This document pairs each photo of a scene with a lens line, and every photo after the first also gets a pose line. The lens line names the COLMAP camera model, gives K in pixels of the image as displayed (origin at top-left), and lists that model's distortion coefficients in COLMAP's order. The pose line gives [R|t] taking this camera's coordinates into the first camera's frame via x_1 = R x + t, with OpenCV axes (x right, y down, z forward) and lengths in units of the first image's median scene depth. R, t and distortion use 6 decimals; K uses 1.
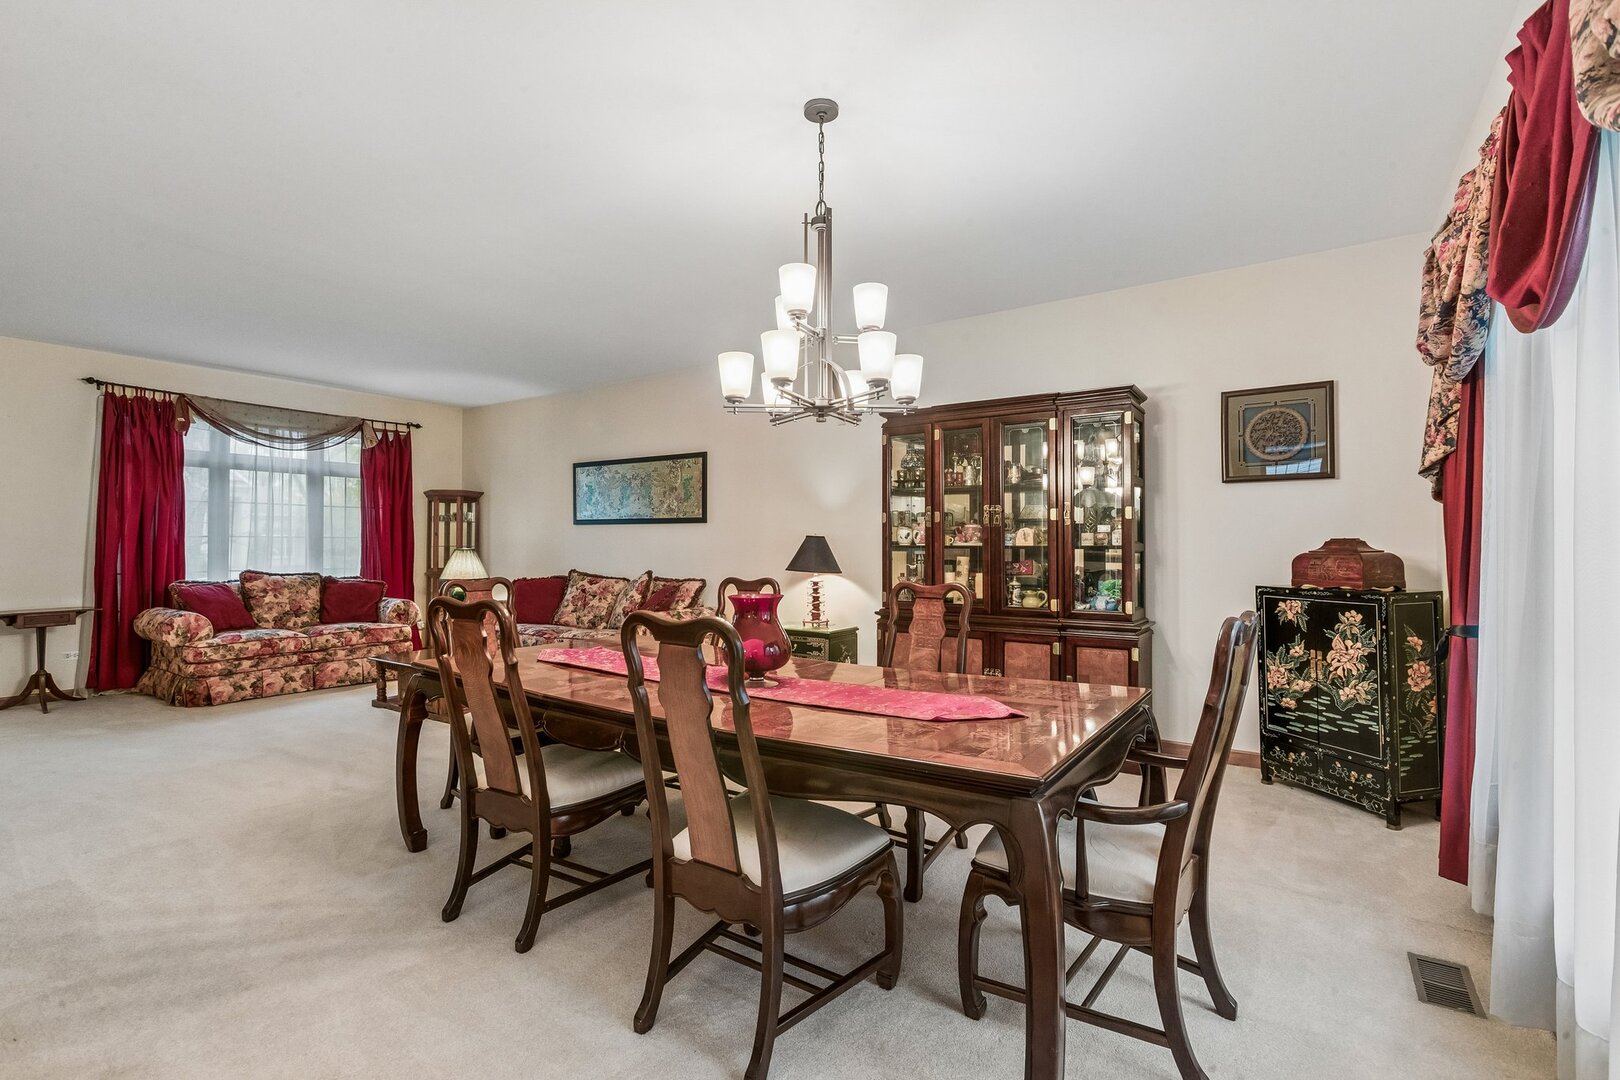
lens RADIAL K [[732.8, 0, 810.0], [0, 732.8, 533.5], [0, 0, 1]] dist [0.003738, -0.000706]
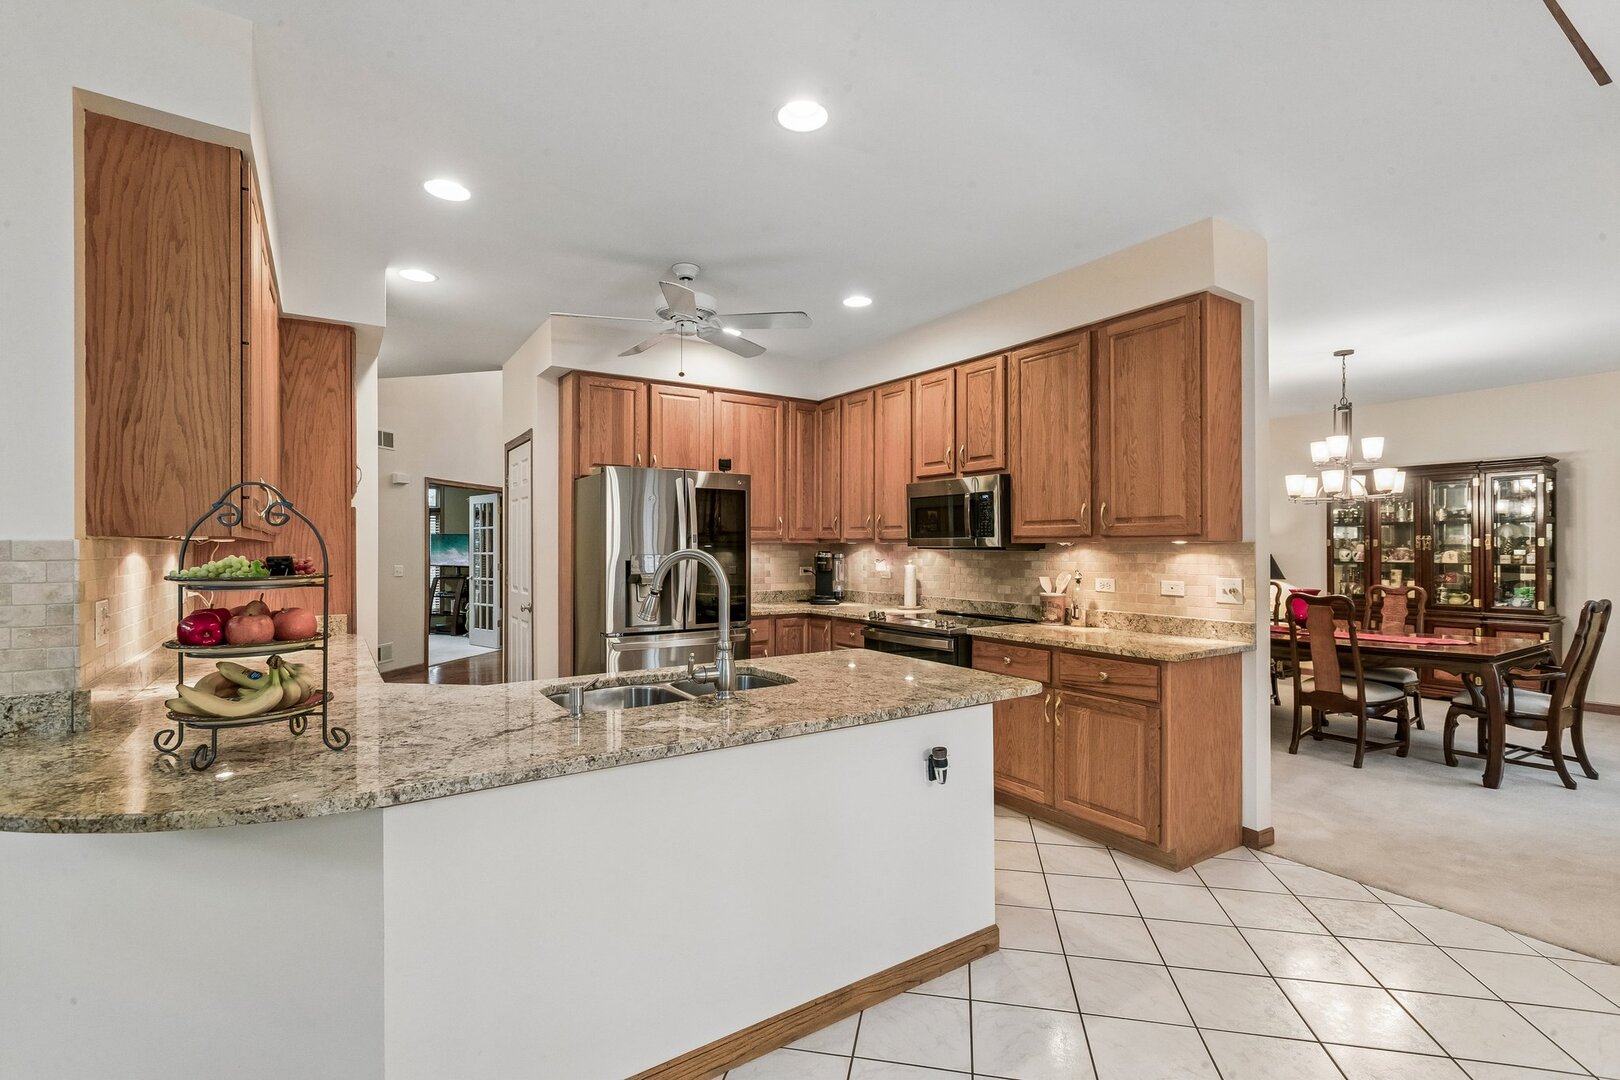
lens RADIAL K [[732.8, 0, 809.6], [0, 732.8, 543.1], [0, 0, 1]] dist [0.003738, -0.000706]
pose [[0.927892, -0.000323, -0.372848, -0.275743], [0.002548, 0.999982, 0.005476, -0.026997], [0.372840, -0.006031, 0.927876, -0.667906]]
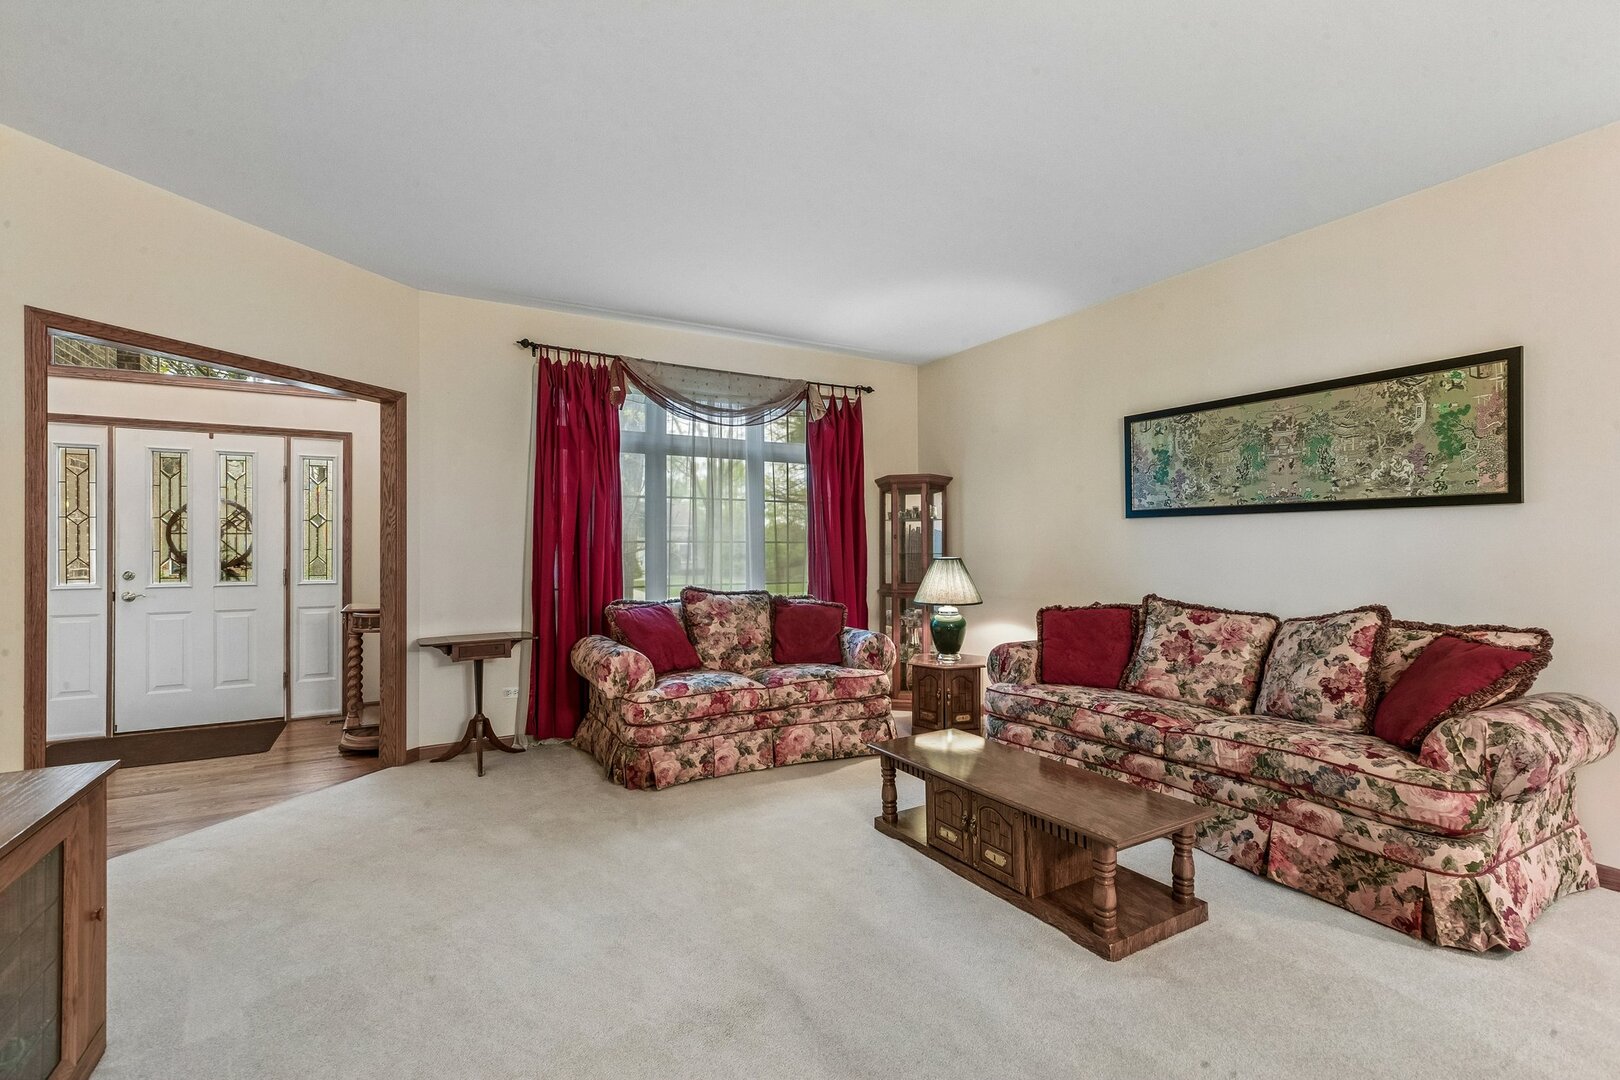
lens RADIAL K [[732.8, 0, 807.4], [0, 732.8, 545.1], [0, 0, 1]] dist [0.003738, -0.000706]
pose [[0.897799, -0.004921, -0.440378, -0.381438], [0.009036, 0.999933, 0.007247, 0.004344], [0.440313, -0.010486, 0.897783, 0.446448]]
